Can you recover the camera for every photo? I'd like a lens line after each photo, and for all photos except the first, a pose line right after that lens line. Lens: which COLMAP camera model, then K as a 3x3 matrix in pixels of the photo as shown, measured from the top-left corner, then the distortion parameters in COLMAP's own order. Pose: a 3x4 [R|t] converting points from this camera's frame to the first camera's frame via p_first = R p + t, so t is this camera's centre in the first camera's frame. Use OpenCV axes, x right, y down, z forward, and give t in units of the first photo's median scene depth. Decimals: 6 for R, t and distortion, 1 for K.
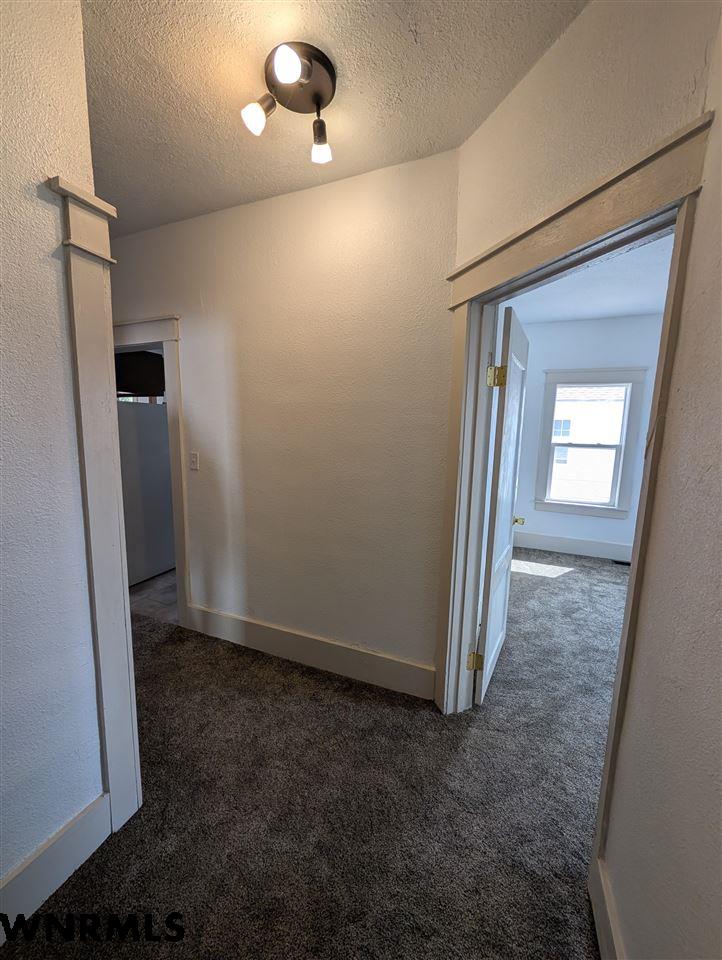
lens RADIAL K [[360.8, 0, 360.6], [0, 360.8, 476.8], [0, 0, 1]] dist [0.000341, 0.000521]
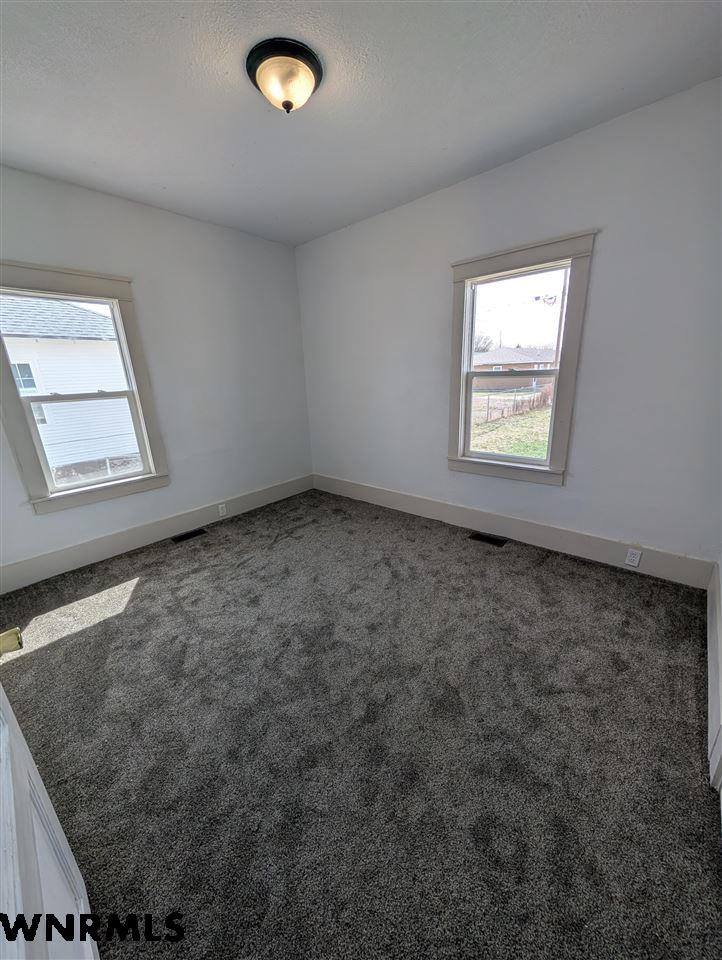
lens RADIAL K [[360.8, 0, 357.0], [0, 360.8, 486.3], [0, 0, 1]] dist [0.000341, 0.000521]
pose [[0.321724, -0.317273, 0.892094, 0.182488], [0.169877, 0.946240, 0.275266, -0.034893], [-0.931470, 0.062986, 0.358325, 0.387634]]
